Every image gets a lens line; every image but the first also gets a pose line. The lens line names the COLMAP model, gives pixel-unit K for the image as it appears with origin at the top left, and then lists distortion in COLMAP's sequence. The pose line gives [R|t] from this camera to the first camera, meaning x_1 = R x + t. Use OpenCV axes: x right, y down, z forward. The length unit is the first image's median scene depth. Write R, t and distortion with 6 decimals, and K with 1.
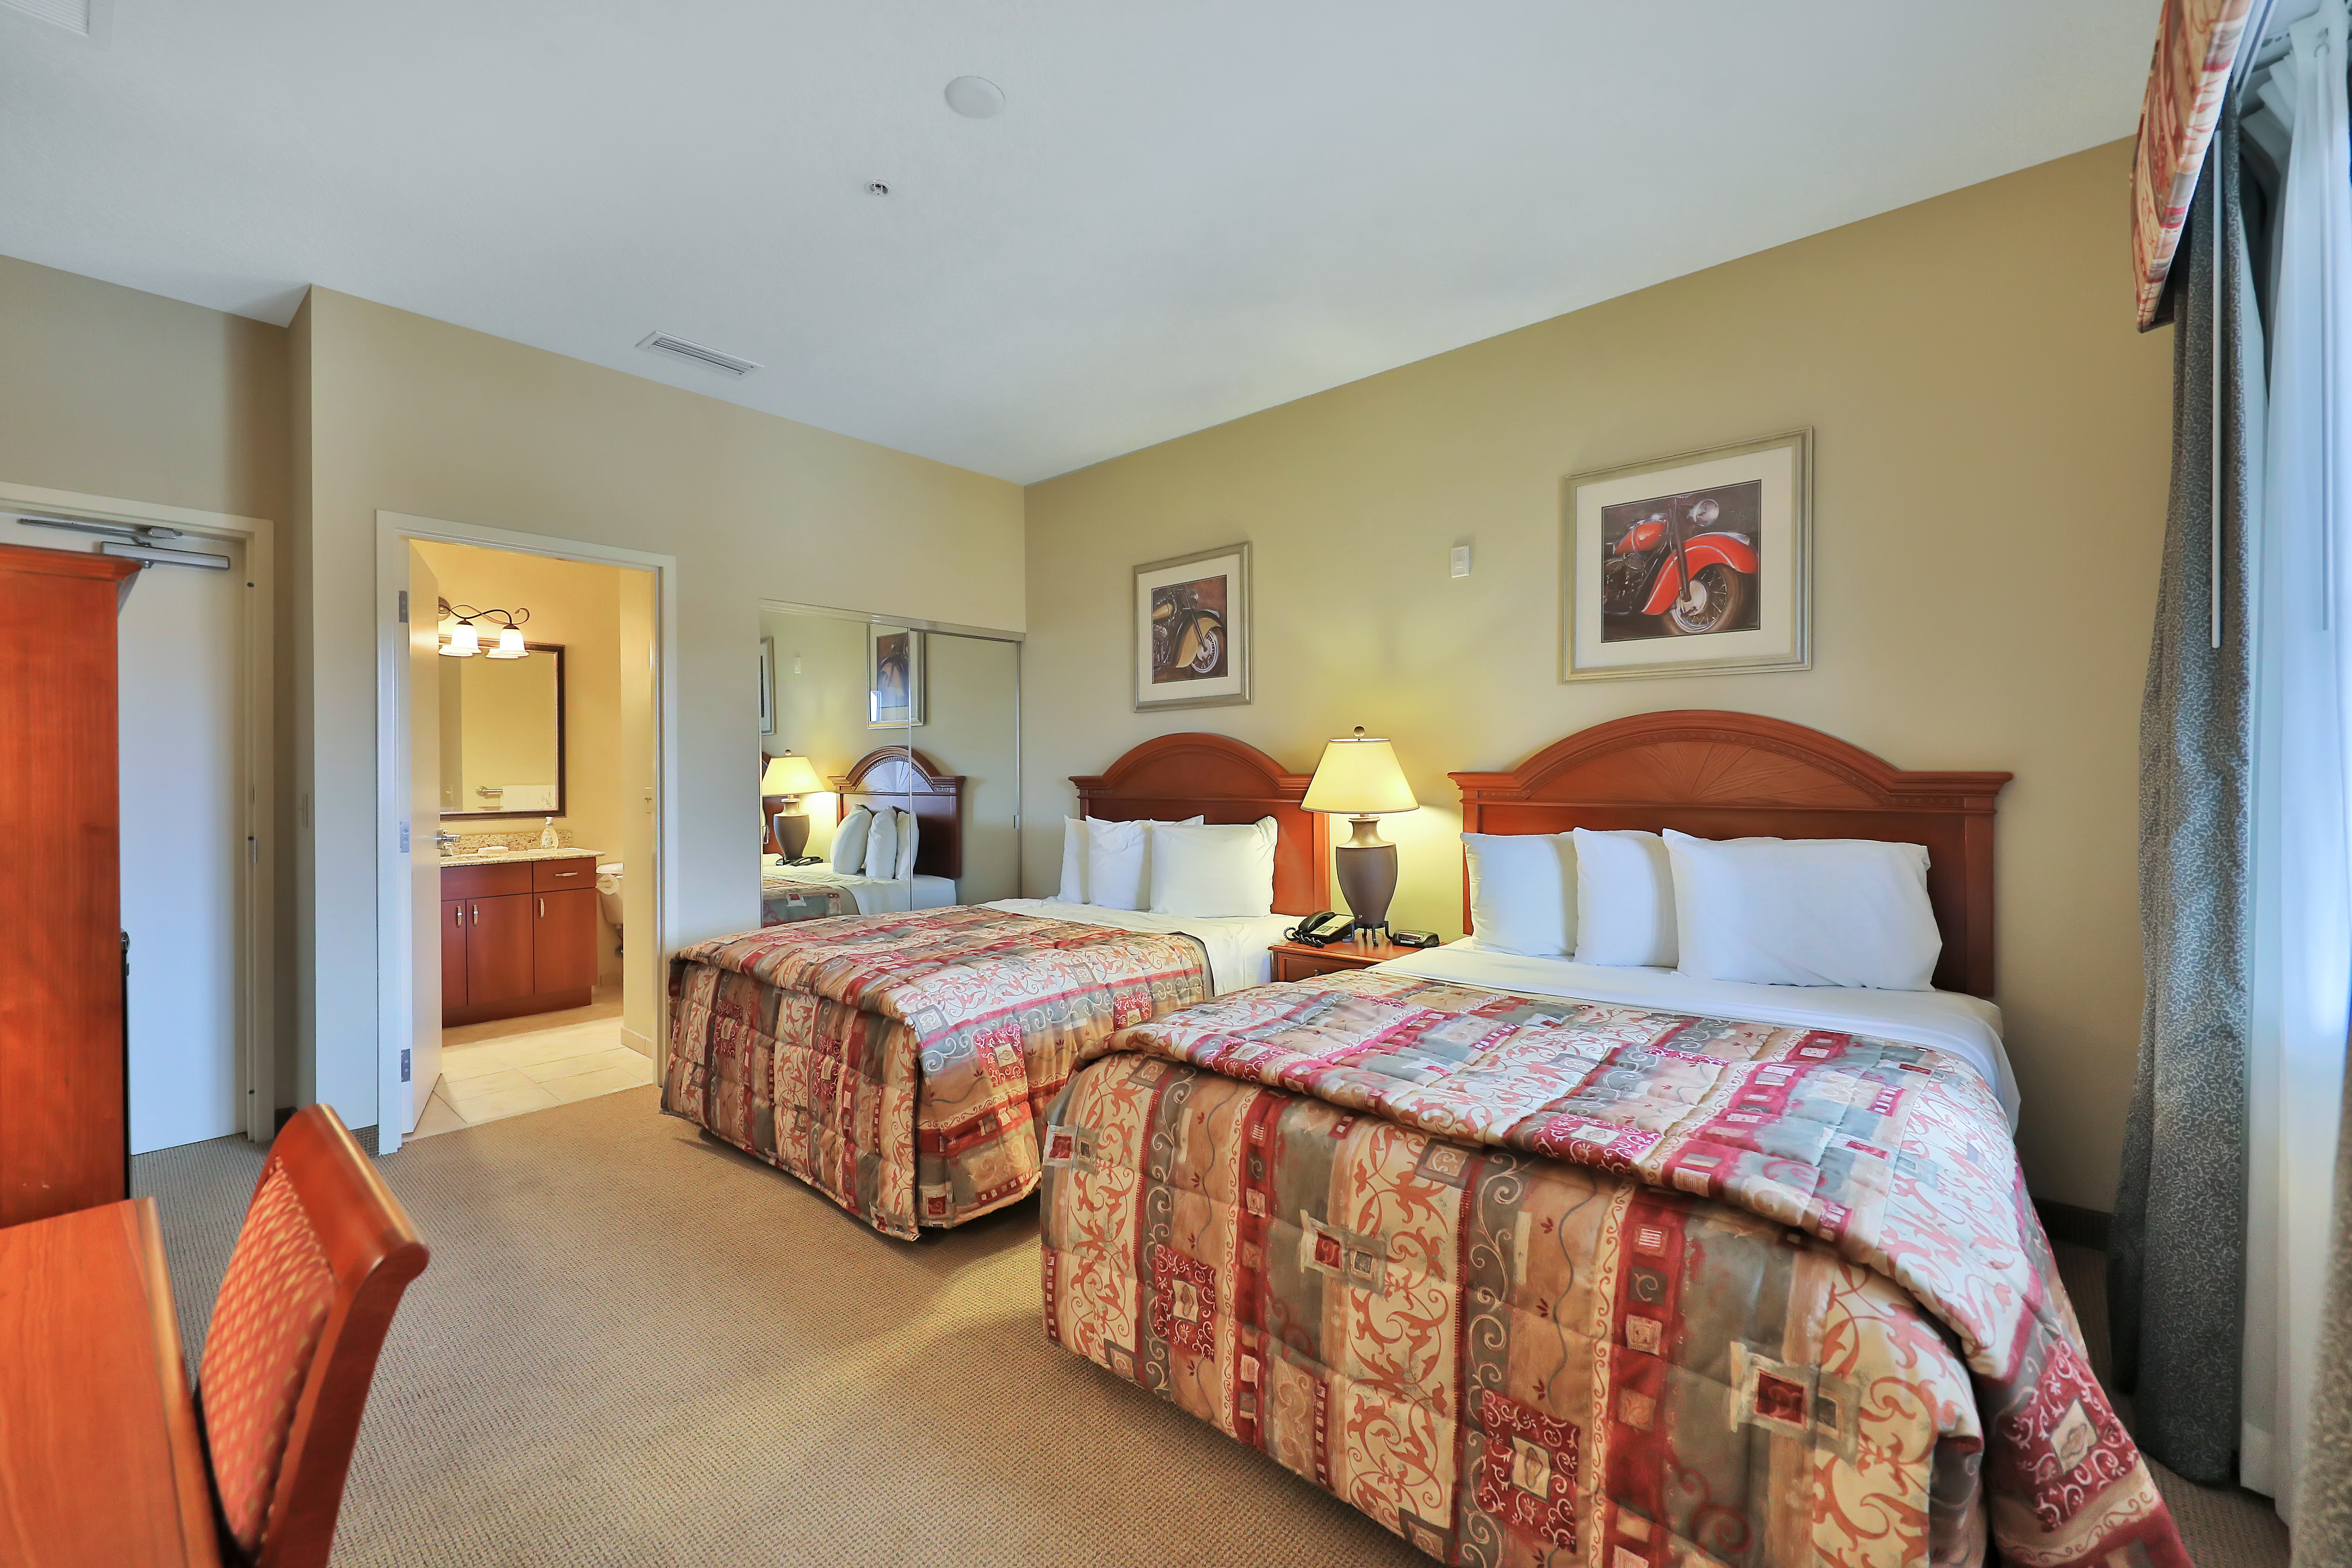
lens RADIAL K [[969.3, 0, 1149.7], [0, 969.3, 772.4], [0, 0, 1]] dist [0.013185, -0.000166]
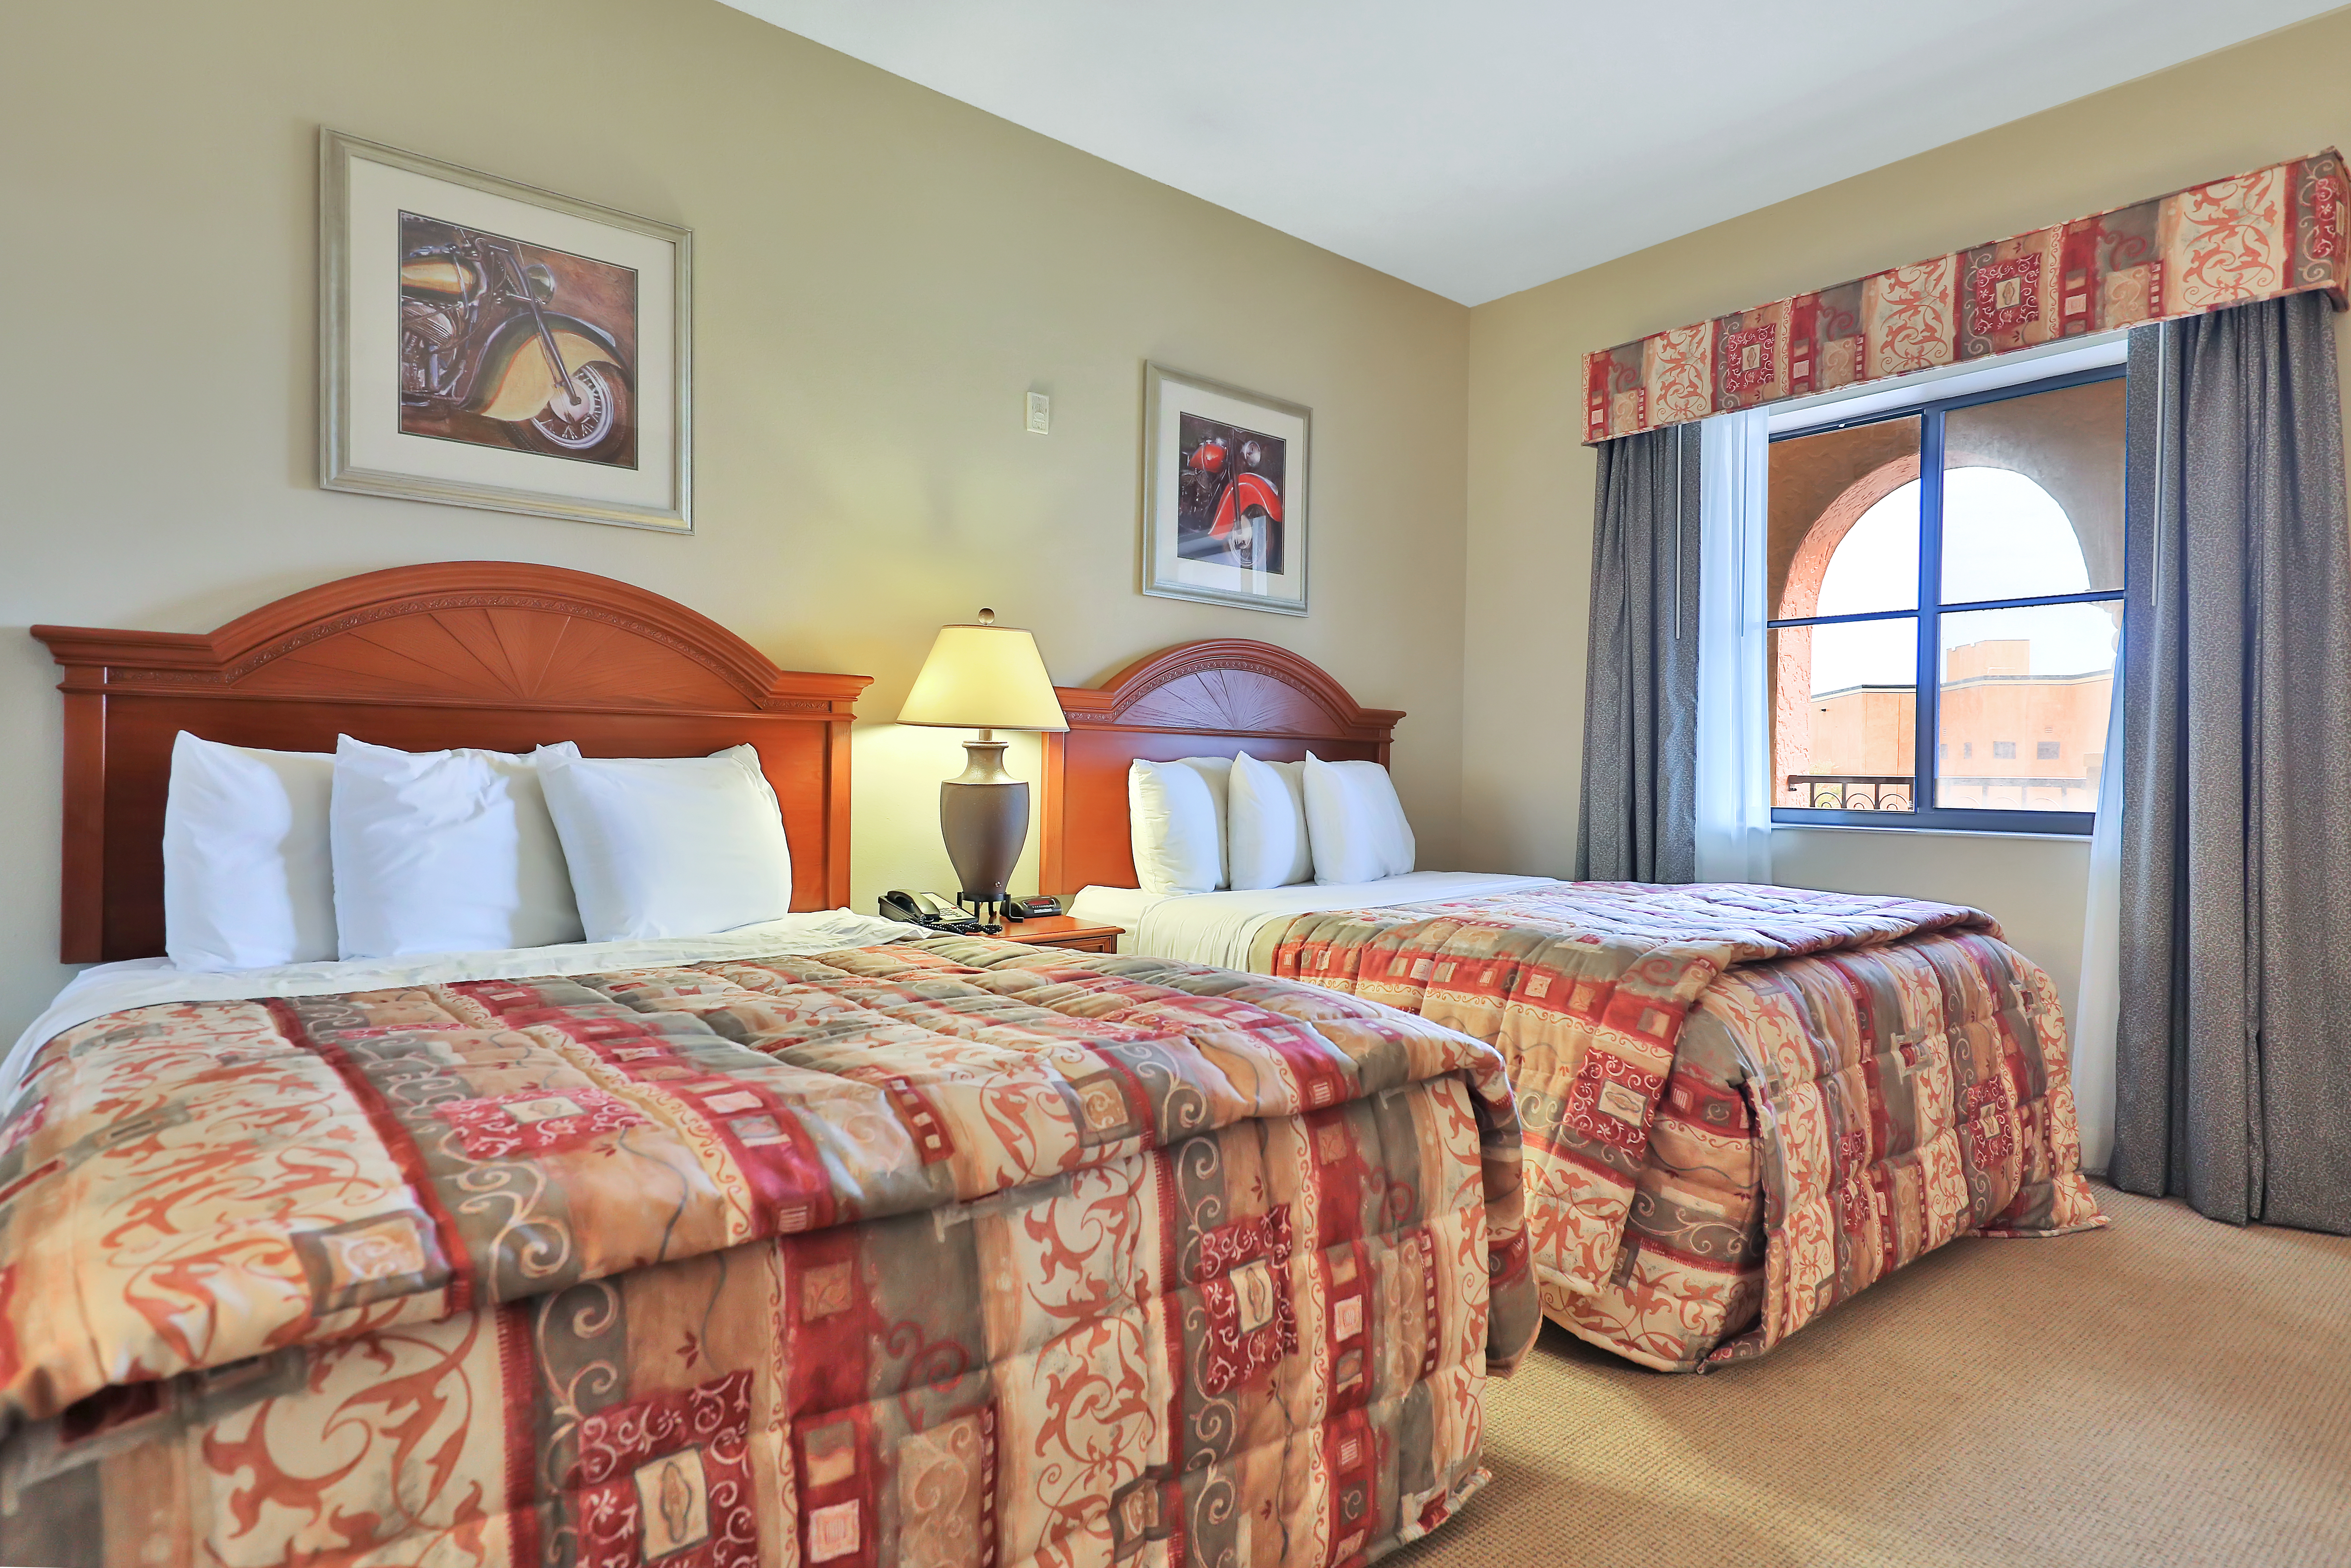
lens RADIAL K [[1276.9, 0, 1175.5], [0, 1276.9, 784.0], [0, 0, 1]] dist [0.017657, -0.008891]
pose [[0.118320, 0.003886, 0.992968, -0.705301], [-0.012344, 0.999921, -0.002442, 0.081758], [-0.992899, -0.011968, 0.118358, 0.808069]]
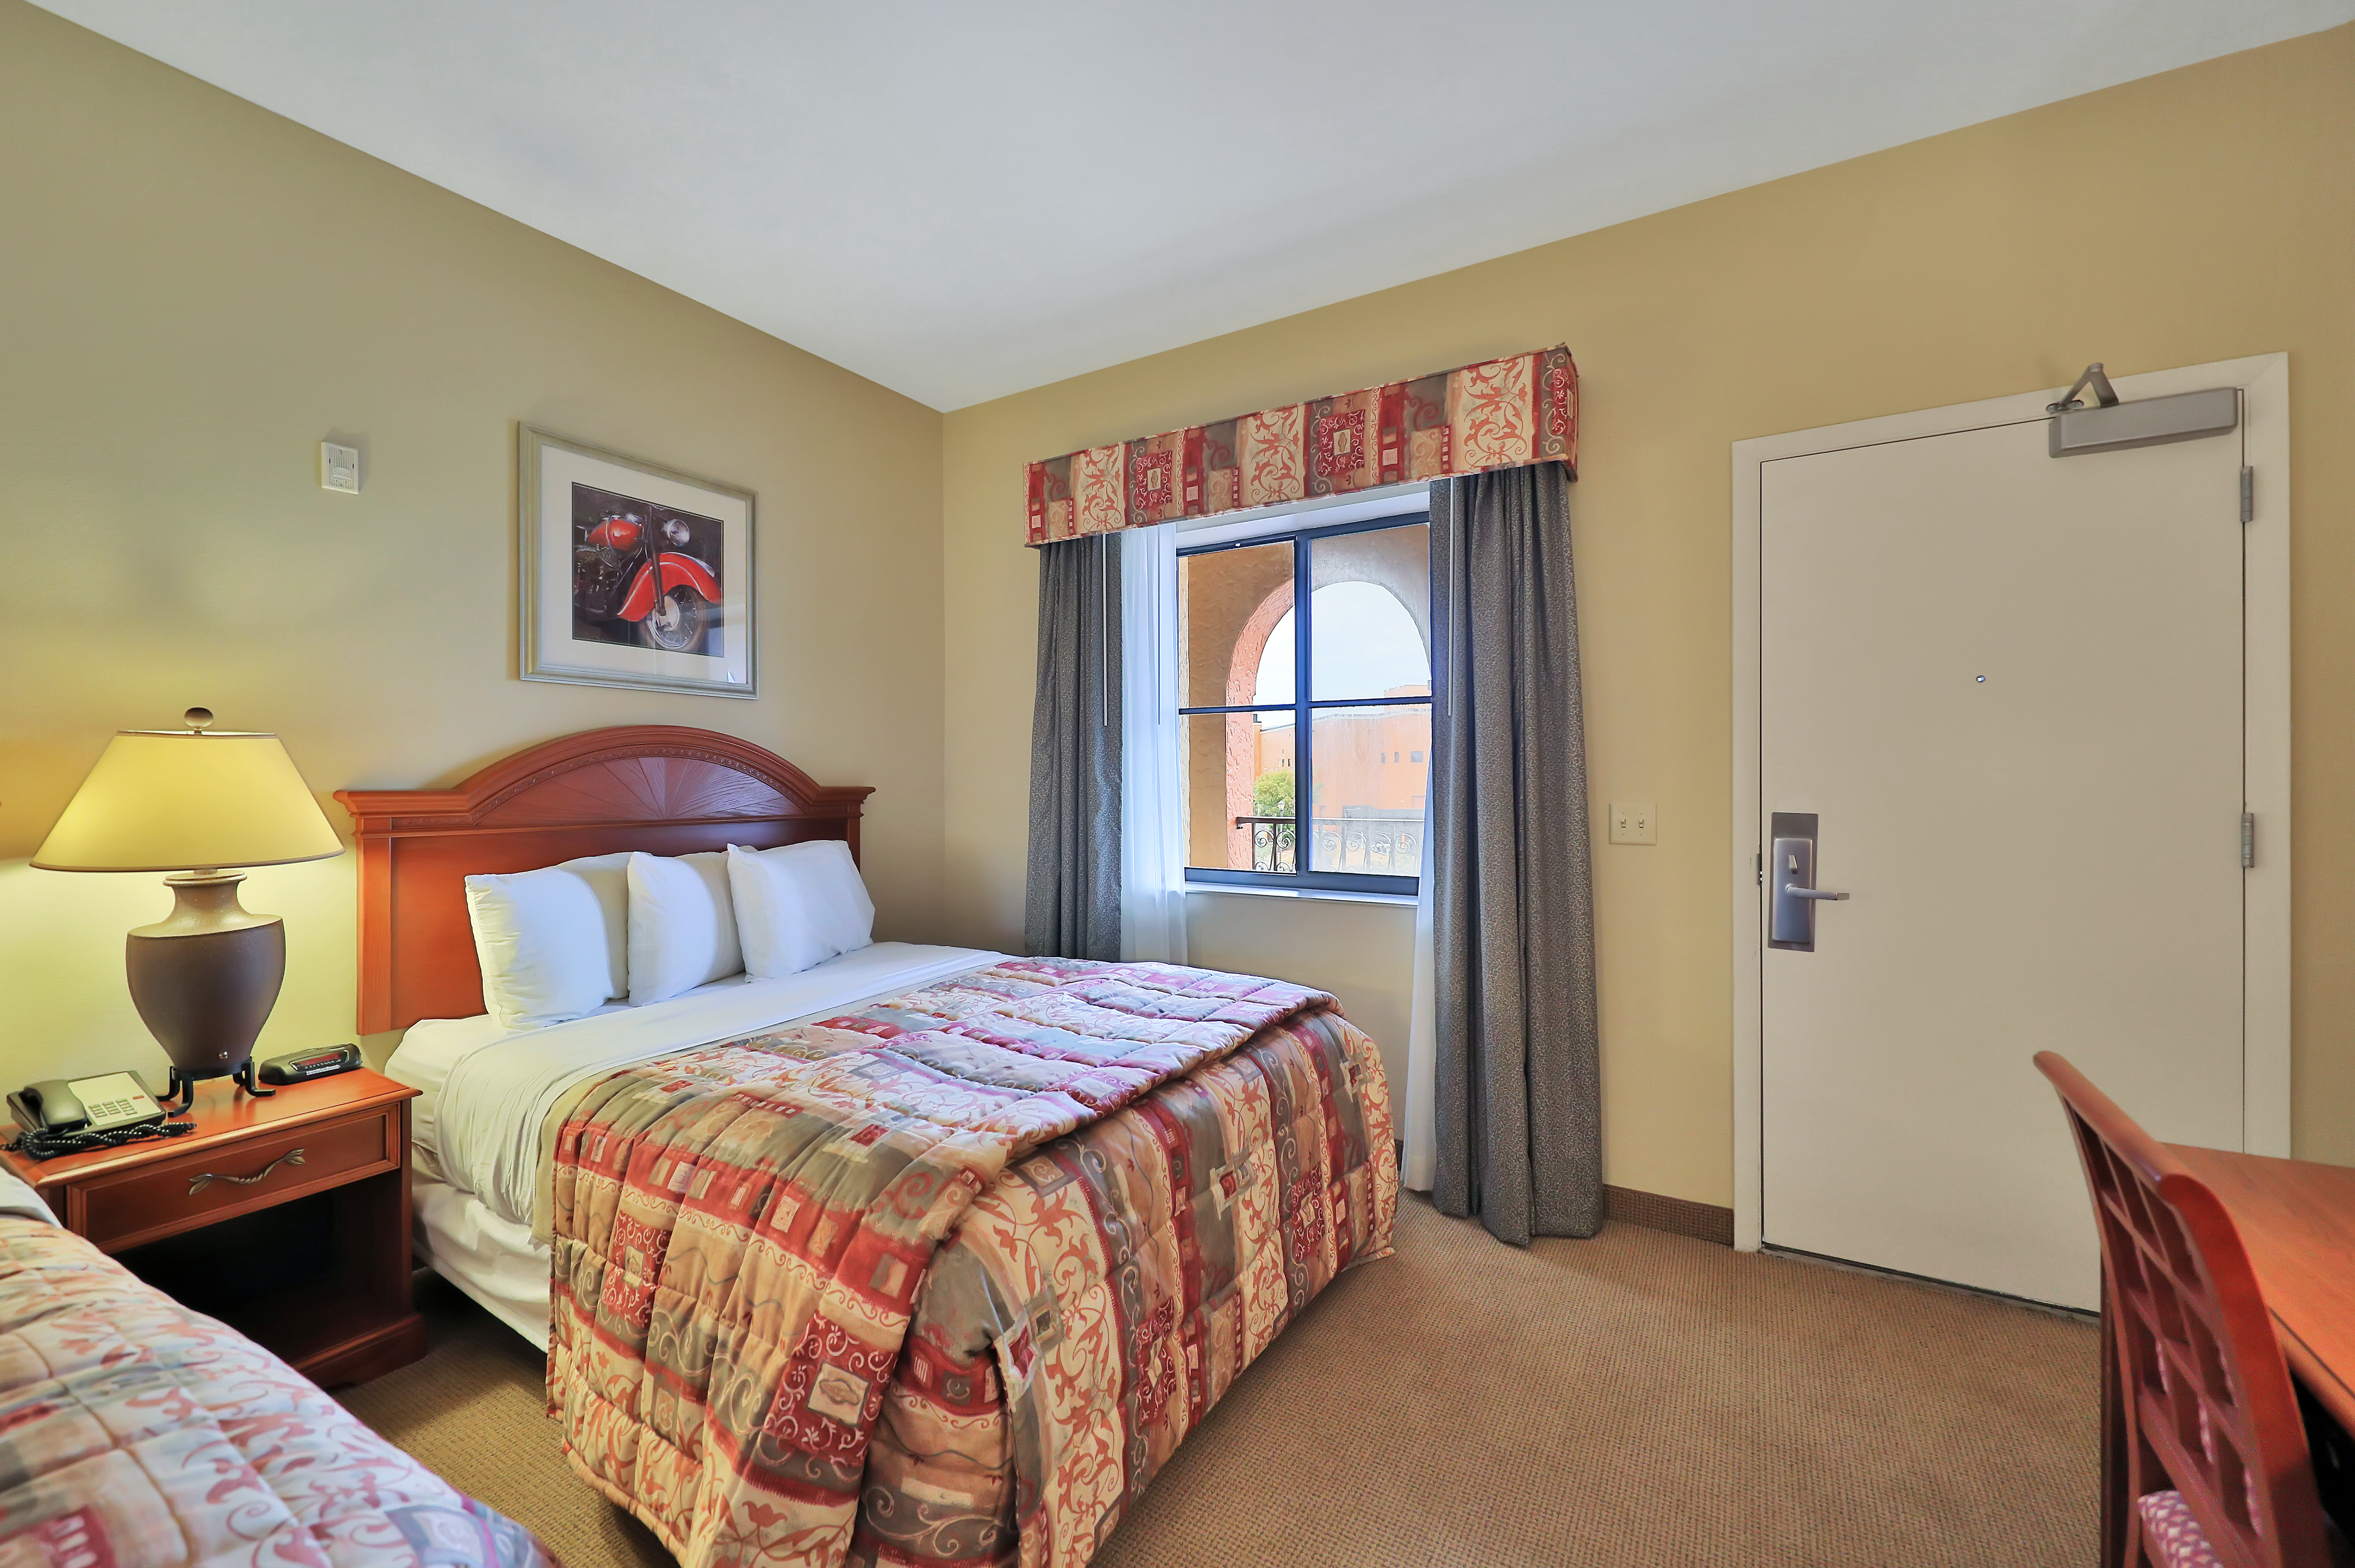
lens RADIAL K [[944.8, 0, 1192.6], [0, 944.8, 783.6], [0, 0, 1]] dist [0.015709, -0.007280]
pose [[-0.211914, 0.000105, 0.977288, -0.448376], [0.006442, 0.999978, 0.001289, -0.002540], [-0.977267, 0.006569, -0.211910, 0.607446]]
